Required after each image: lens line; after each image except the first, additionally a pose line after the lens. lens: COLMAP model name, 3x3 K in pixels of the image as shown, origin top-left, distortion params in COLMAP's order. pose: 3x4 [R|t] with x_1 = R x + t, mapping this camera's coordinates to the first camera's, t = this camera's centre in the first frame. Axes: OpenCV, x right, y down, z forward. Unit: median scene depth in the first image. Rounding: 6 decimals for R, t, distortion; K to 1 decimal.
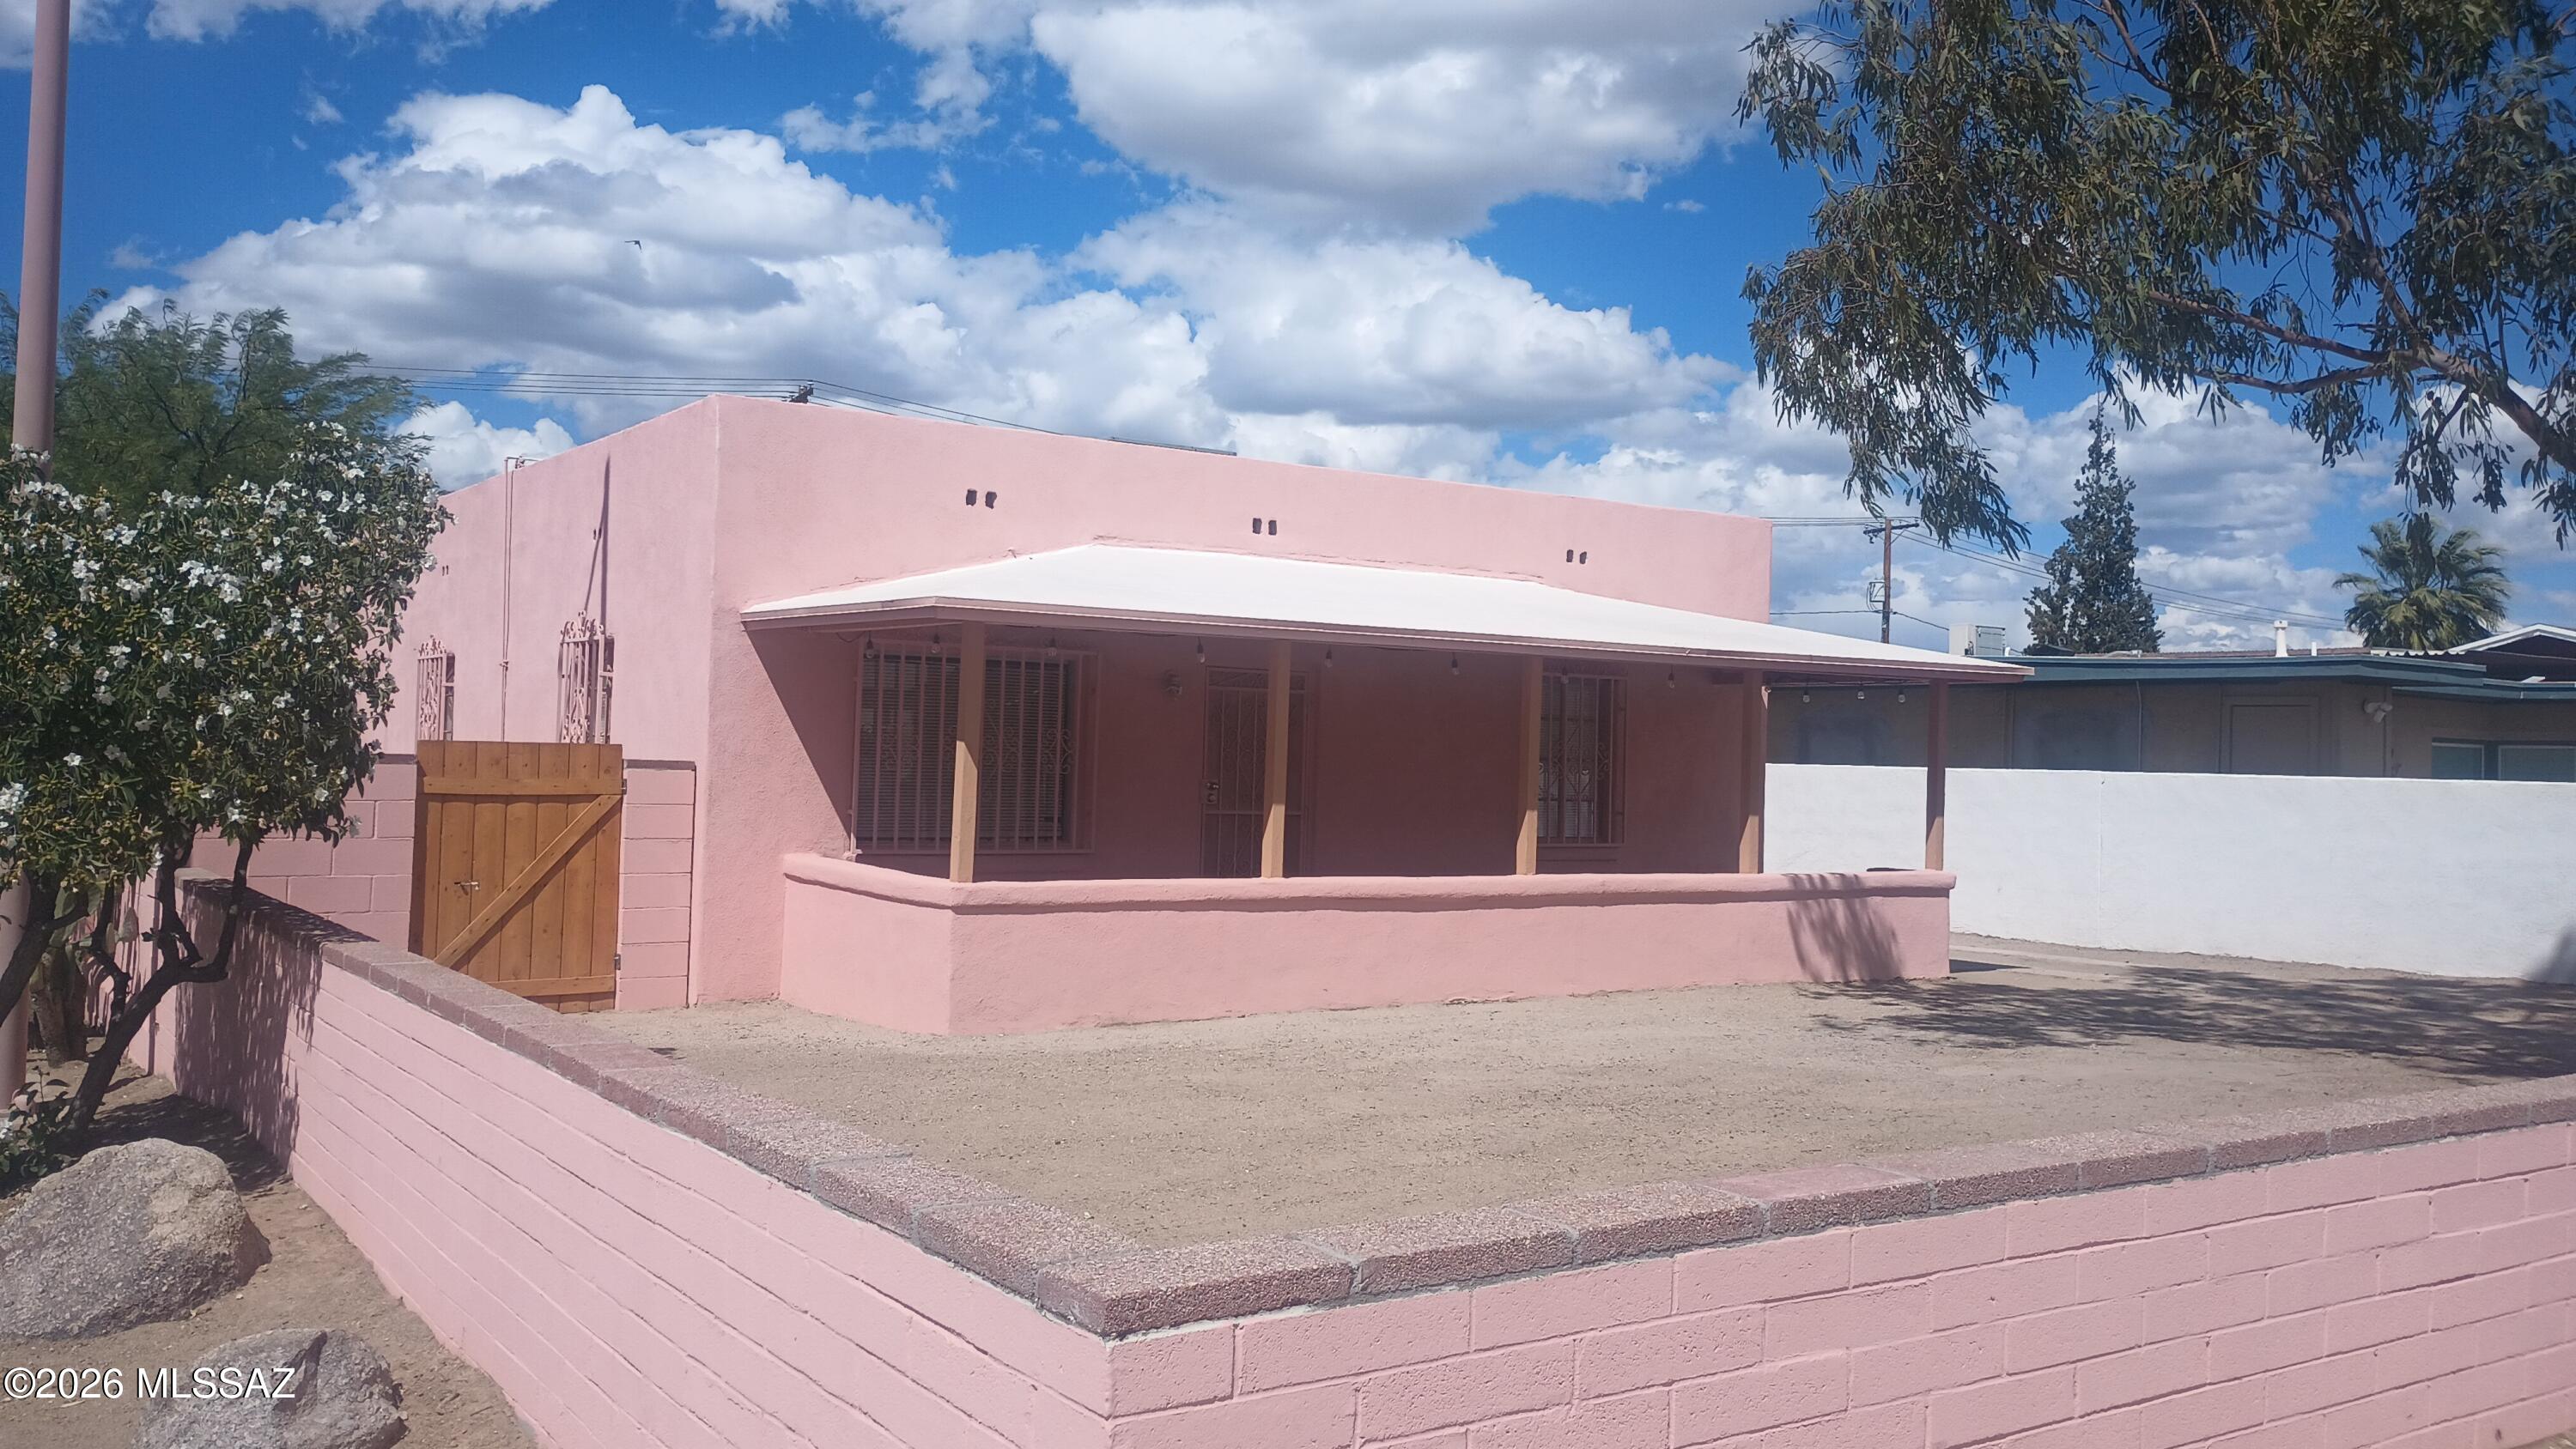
lens RADIAL K [[2095.3, 0, 1288.0], [0, 2095.3, 724.5], [0, 0, 1]] dist [0.051267, -0.066635]
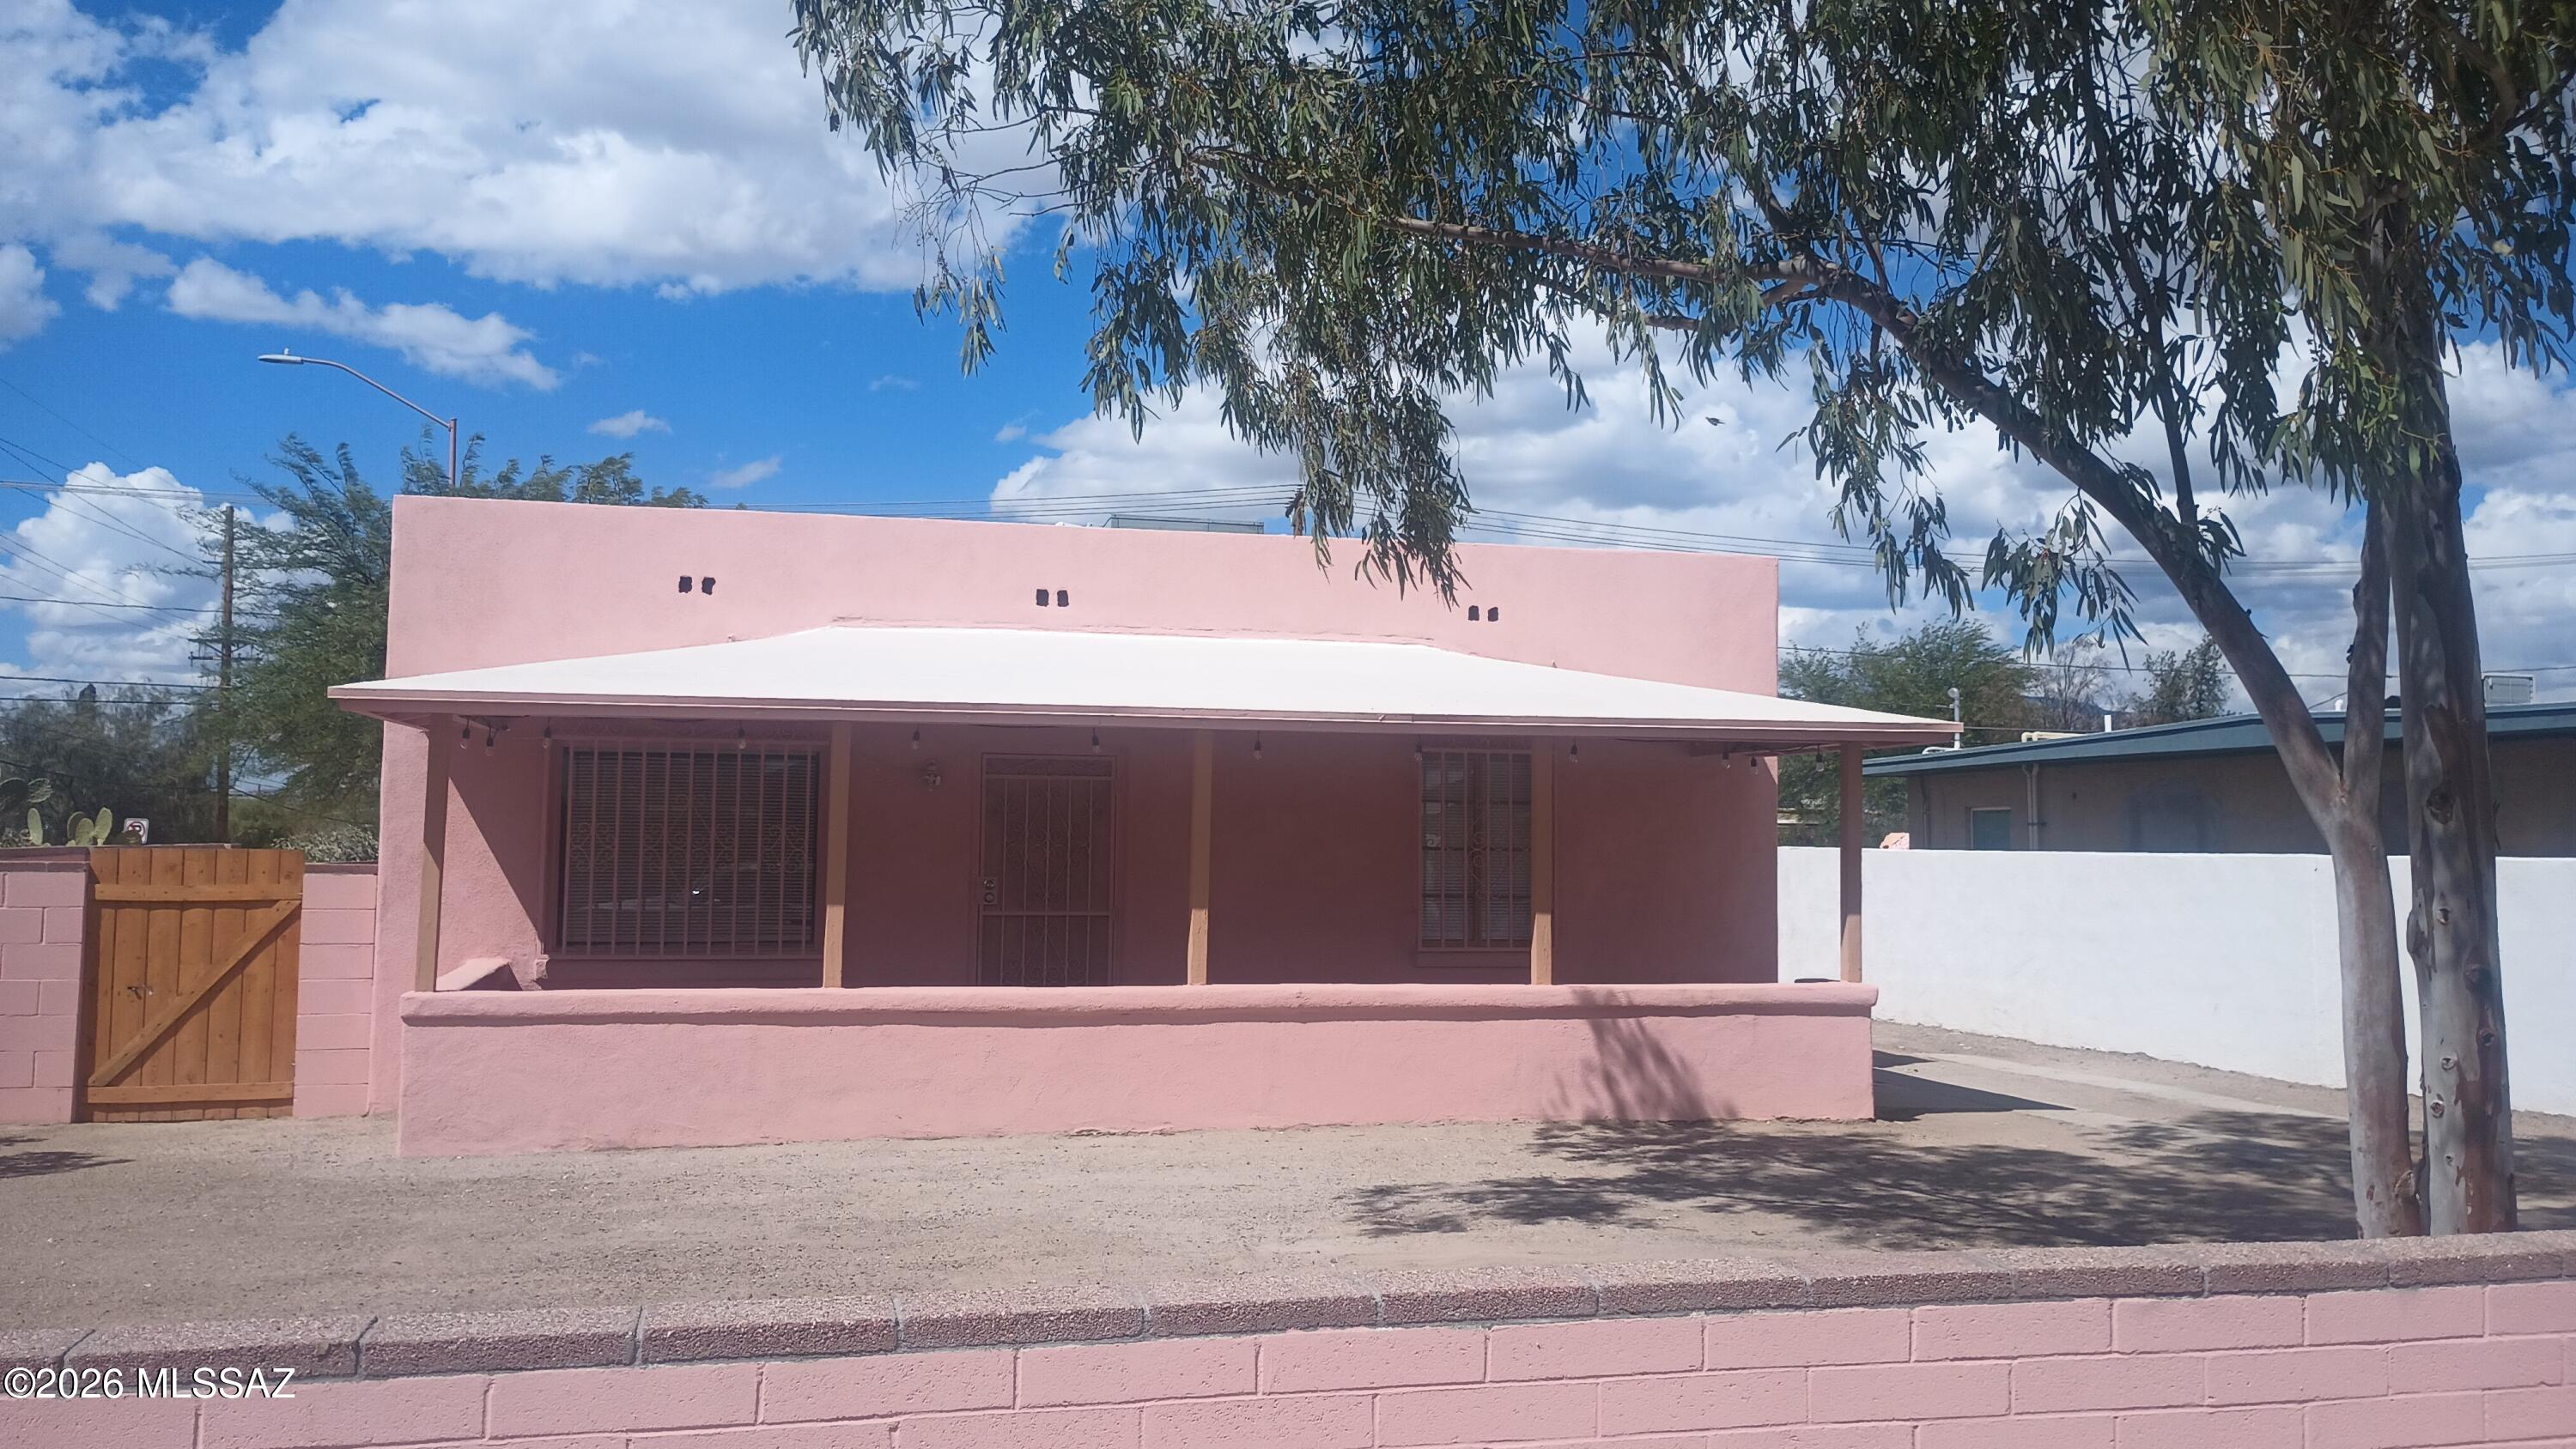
lens RADIAL K [[2095.3, 0, 1288.0], [0, 2095.3, 724.5], [0, 0, 1]] dist [0.051267, -0.066635]
pose [[0.937616, -0.036794, -0.345720, 0.455452], [0.019940, 0.998438, -0.052185, 0.011382], [0.347100, 0.042036, 0.936886, 0.212063]]
